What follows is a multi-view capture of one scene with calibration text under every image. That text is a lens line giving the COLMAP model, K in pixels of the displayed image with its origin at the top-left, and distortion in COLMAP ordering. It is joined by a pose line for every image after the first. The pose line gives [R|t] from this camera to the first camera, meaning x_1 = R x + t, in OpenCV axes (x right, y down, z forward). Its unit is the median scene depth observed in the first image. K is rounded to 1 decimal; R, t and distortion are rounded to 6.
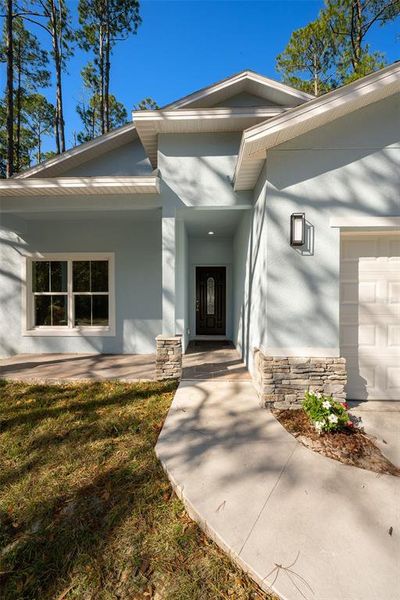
lens RADIAL K [[230.5, 0, 199.5], [0, 230.5, 299.0], [0, 0, 1]] dist [-0.003050, 0.000290]
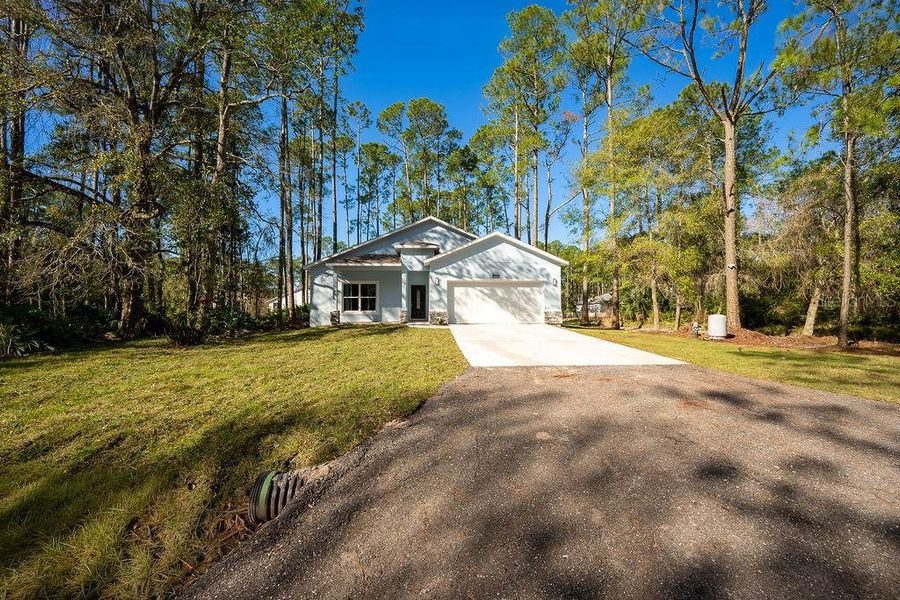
lens RADIAL K [[345.8, 0, 452.7], [0, 345.8, 304.7], [0, 0, 1]] dist [-0.003050, 0.000290]
pose [[0.992769, -0.002069, 0.120023, -0.032690], [0.006322, 0.999365, -0.035065, 0.286361], [-0.119874, 0.035570, 0.992152, -4.146168]]
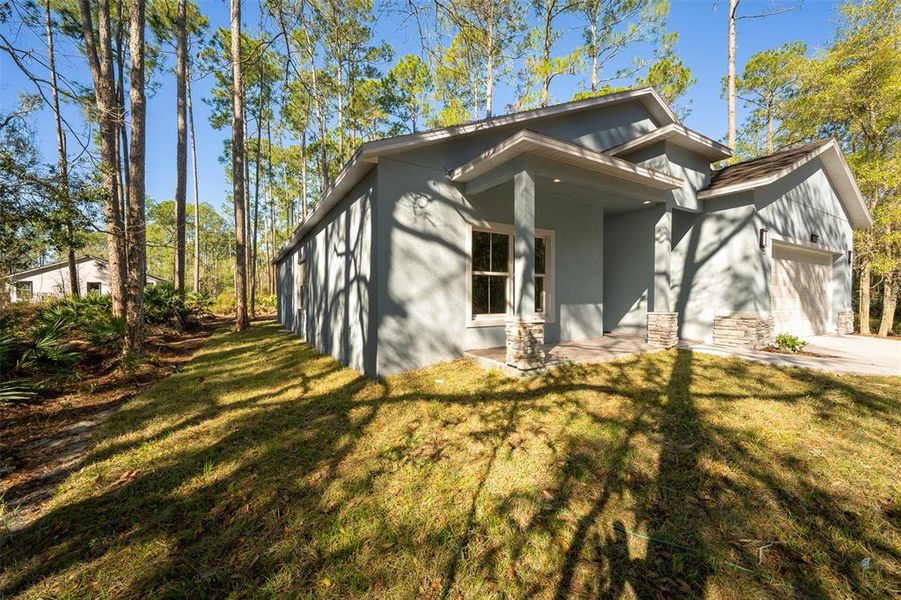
lens RADIAL K [[346.2, 0, 449.4], [0, 346.2, 303.6], [0, 0, 1]] dist [-0.003050, 0.000290]
pose [[0.846746, -0.007218, 0.531949, -2.141789], [0.000063, 0.999909, 0.013468, 0.095128], [-0.531998, -0.011371, 0.846669, 0.086247]]
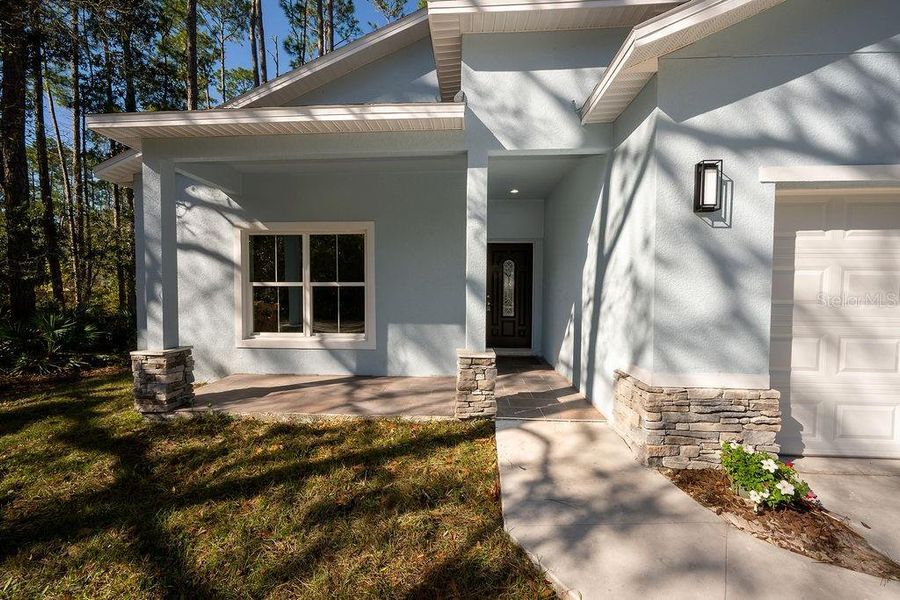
lens RADIAL K [[345.8, 0, 446.9], [0, 345.8, 299.1], [0, 0, 1]] dist [-0.003050, 0.000290]
pose [[0.999690, 0.005484, -0.024284, -0.202284], [-0.004899, 0.999698, 0.024087, -0.010082], [0.024409, -0.023961, 0.999415, 0.026415]]
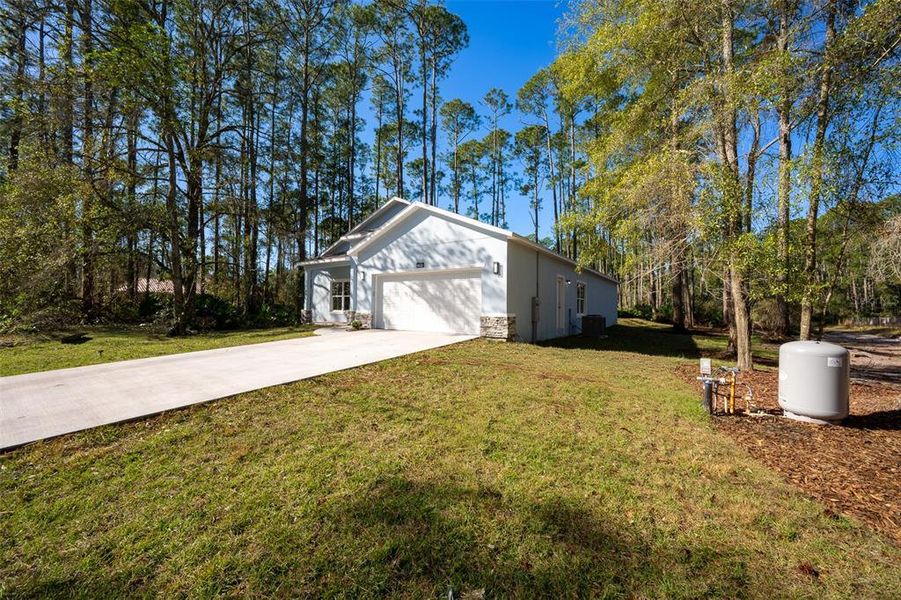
lens RADIAL K [[346.2, 0, 453.0], [0, 346.2, 297.2], [0, 0, 1]] dist [-0.003050, 0.000290]
pose [[0.849675, -0.007538, -0.527253, 3.347026], [-0.015682, 0.999094, -0.039556, 0.162907], [0.527074, 0.041878, 0.848787, -2.072392]]
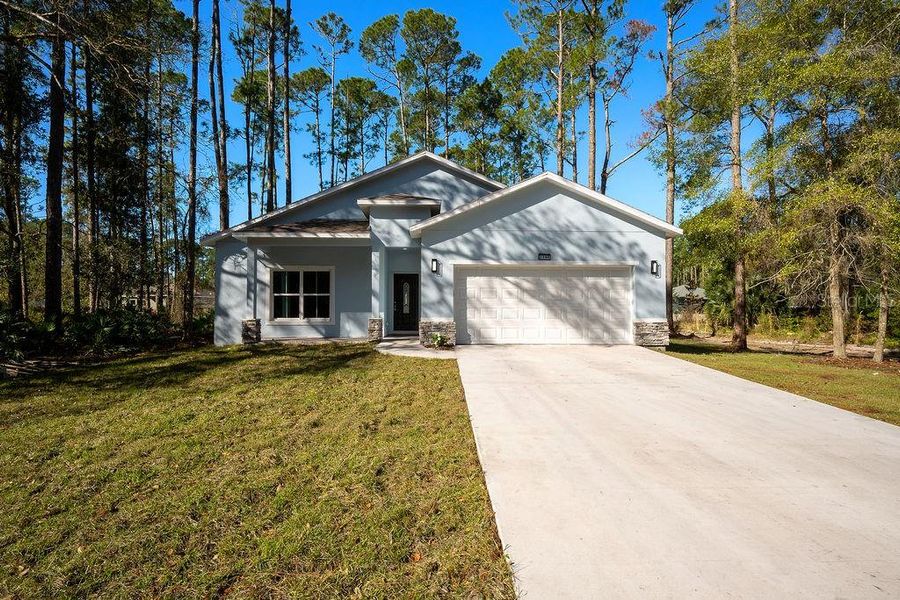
lens RADIAL K [[432.5, 0, 450.1], [0, 432.5, 306.1], [0, 0, 1]] dist [-0.001521, -0.000479]
pose [[0.996576, 0.000576, 0.082674, 0.180445], [0.001290, 0.999746, -0.022517, 0.159842], [-0.082666, 0.022547, 0.996322, -2.532809]]
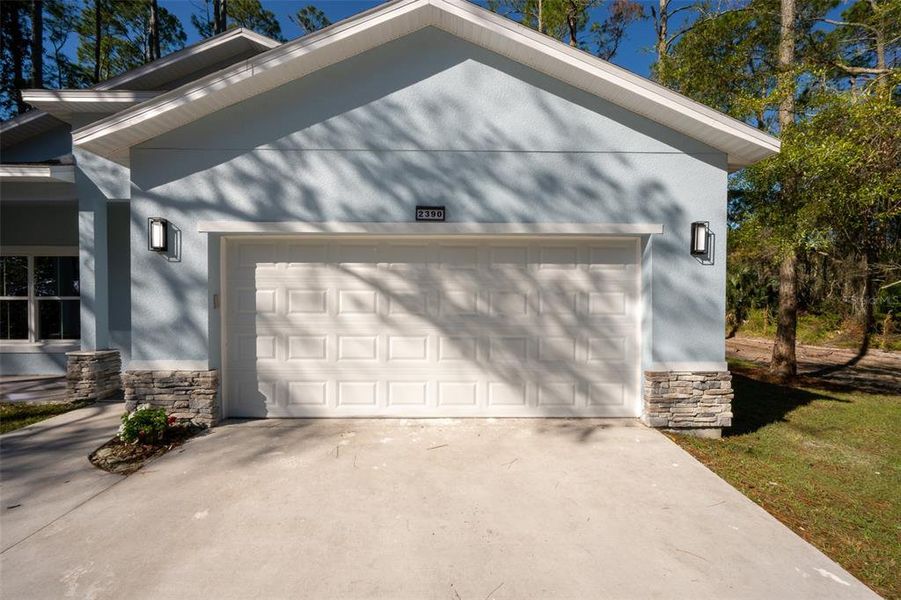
lens RADIAL K [[346.2, 0, 447.9], [0, 346.2, 302.5], [0, 0, 1]] dist [-0.003050, 0.000290]
pose [[0.998690, 0.002653, 0.051107, 1.183964], [-0.002769, 0.999994, 0.002202, -0.023503], [-0.051101, -0.002341, 0.998691, -0.358689]]
